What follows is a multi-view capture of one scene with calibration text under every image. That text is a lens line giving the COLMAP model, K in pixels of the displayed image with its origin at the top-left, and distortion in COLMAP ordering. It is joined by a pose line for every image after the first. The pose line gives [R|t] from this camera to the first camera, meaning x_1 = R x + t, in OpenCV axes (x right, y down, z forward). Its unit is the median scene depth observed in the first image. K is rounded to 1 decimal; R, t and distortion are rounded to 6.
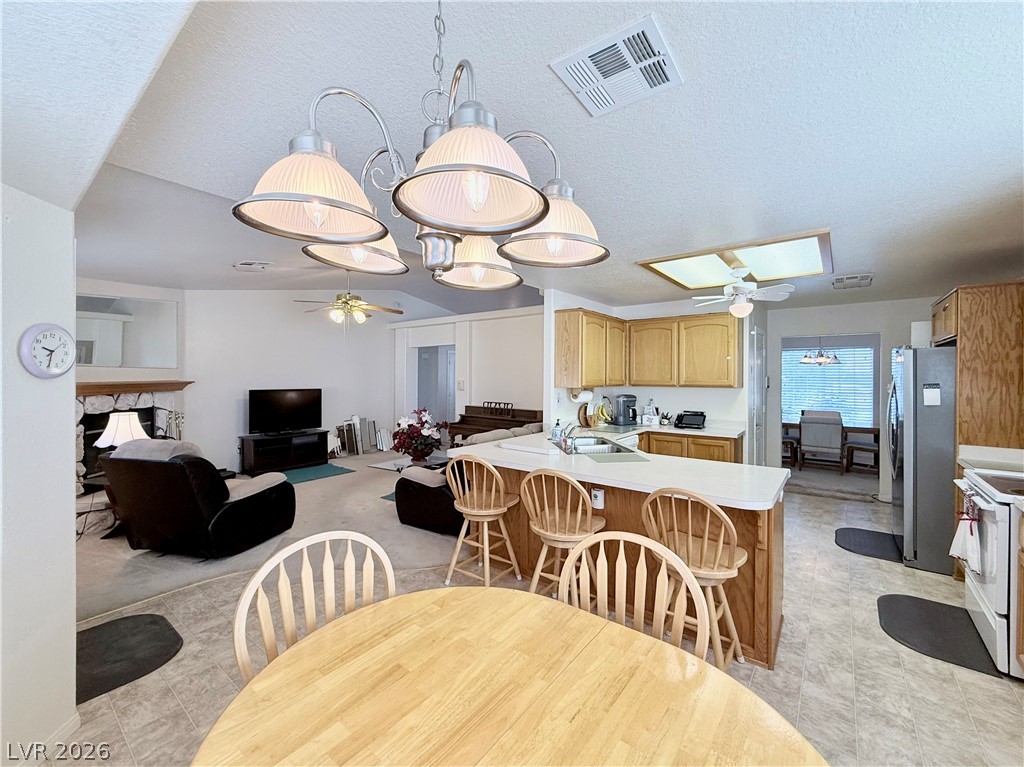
lens RADIAL K [[409.4, 0, 512.2], [0, 409.4, 379.9], [0, 0, 1]] dist [-0.002259, -0.000280]
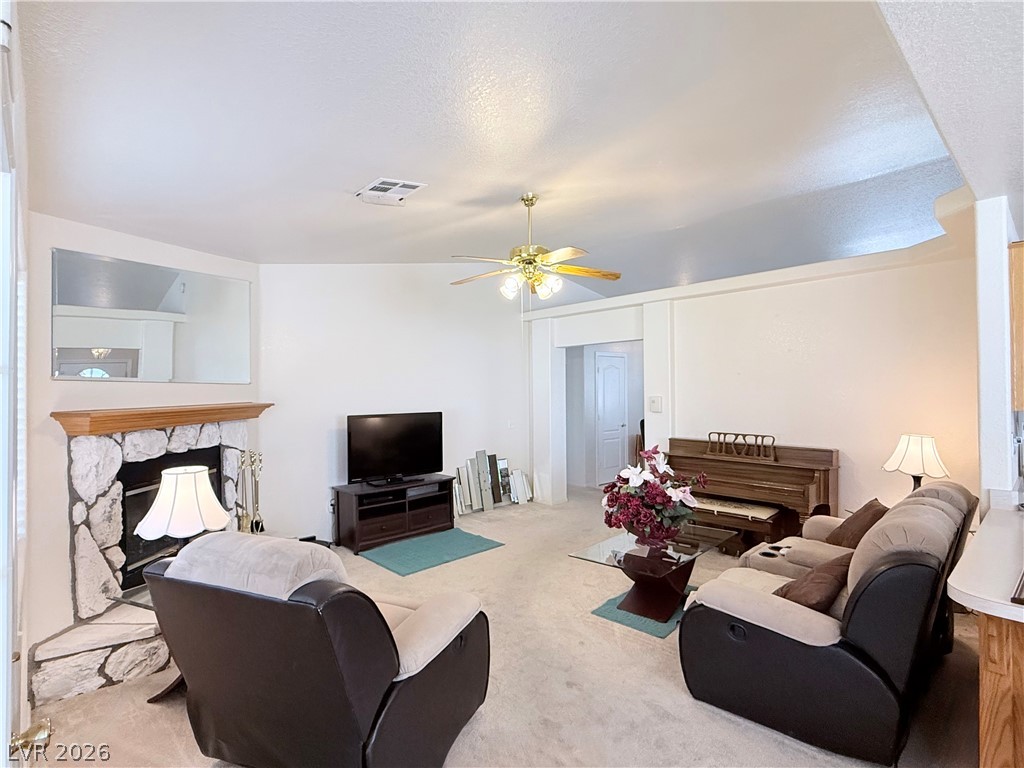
lens RADIAL K [[512.6, 0, 514.1], [0, 512.6, 387.0], [0, 0, 1]] dist [0.005112, 0.000655]
pose [[0.985575, -0.015795, -0.168498, -0.287568], [0.013477, 0.999798, -0.014892, -0.005768], [0.168699, 0.012406, 0.985590, 0.285066]]
